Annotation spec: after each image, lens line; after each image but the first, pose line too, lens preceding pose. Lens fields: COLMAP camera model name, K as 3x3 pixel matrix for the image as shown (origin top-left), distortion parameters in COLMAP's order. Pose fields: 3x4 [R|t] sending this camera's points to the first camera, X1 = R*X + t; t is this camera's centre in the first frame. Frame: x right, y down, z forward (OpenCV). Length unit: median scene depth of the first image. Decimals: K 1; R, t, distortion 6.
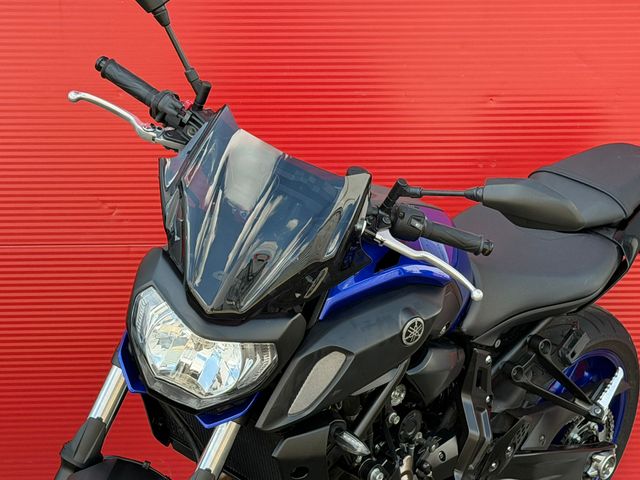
lens RADIAL K [[1598.7, 0, 317.8], [0, 1598.7, 241.5], [0, 0, 1]] dist [0.152643, 0.000000]
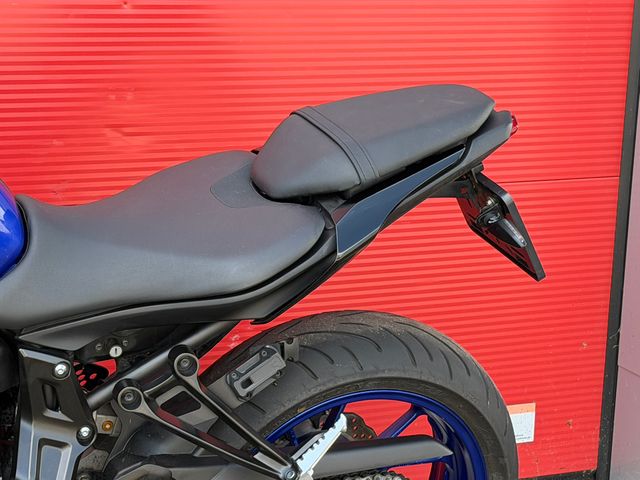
lens RADIAL K [[1598.7, 0, 321.4], [0, 1598.7, 241.2], [0, 0, 1]] dist [0.152643, 0.000000]
pose [[0.911502, 0.077639, -0.403902, 0.493630], [-0.090996, 0.995754, -0.013950, 0.020811], [0.401104, 0.049469, 0.914696, 0.451908]]
